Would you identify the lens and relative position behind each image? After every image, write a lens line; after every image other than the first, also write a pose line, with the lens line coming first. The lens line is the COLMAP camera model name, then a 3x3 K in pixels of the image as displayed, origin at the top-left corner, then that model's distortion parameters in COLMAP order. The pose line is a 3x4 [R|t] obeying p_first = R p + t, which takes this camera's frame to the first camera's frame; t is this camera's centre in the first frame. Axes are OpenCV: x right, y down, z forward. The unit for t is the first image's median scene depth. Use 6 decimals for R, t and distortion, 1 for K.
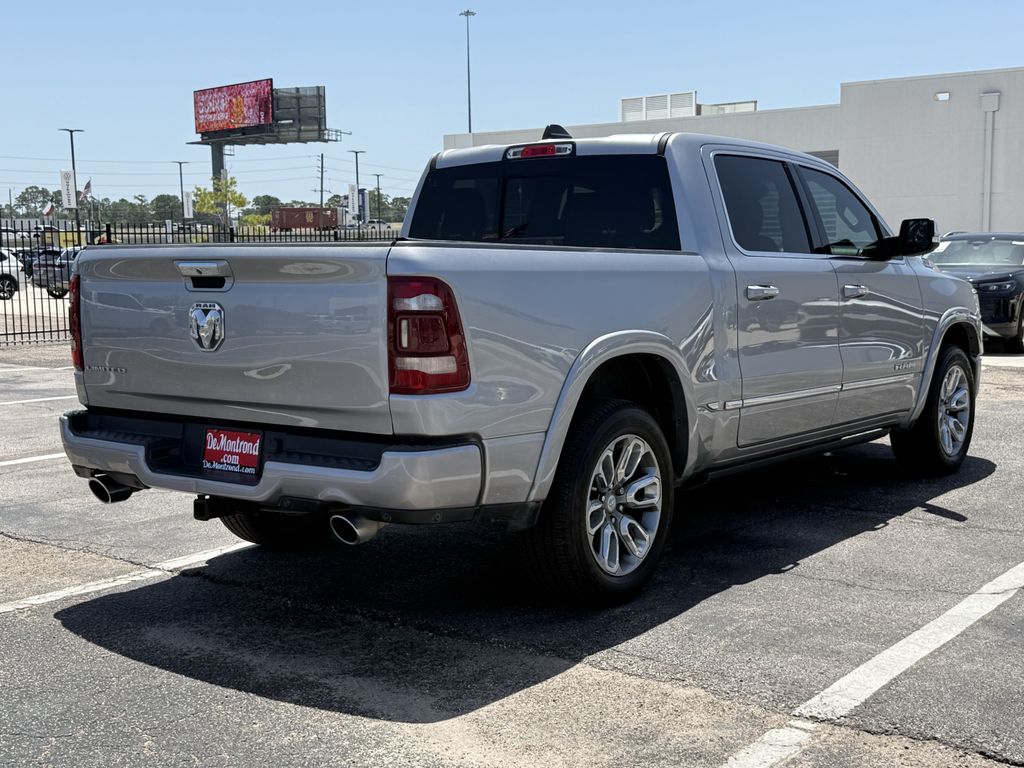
lens RADIAL K [[1153.6, 0, 512.0], [0, 1153.6, 384.0], [0, 0, 1]] dist [0.126253, -0.010871]
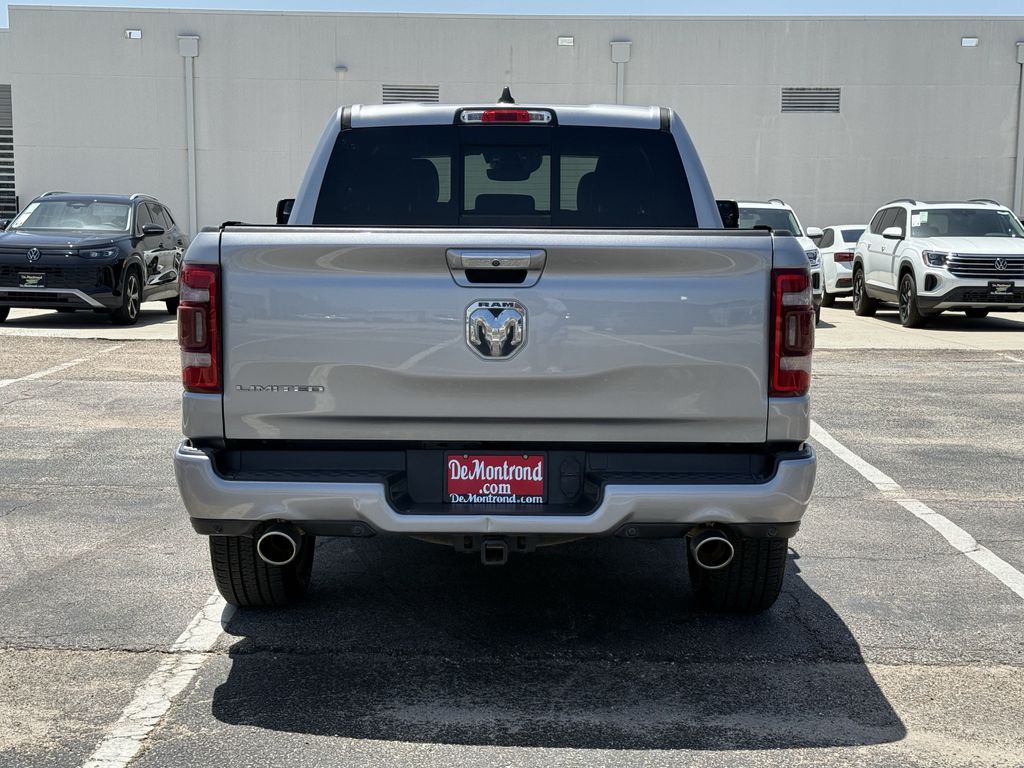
lens RADIAL K [[1358.2, 0, 512.0], [0, 1358.2, 384.0], [0, 0, 1]] dist [0.131111, -0.061692]
pose [[0.833932, -0.050284, 0.549571, -0.758895], [0.043658, 0.998730, 0.025133, -0.033659], [-0.550137, 0.003034, 0.835069, 0.185833]]
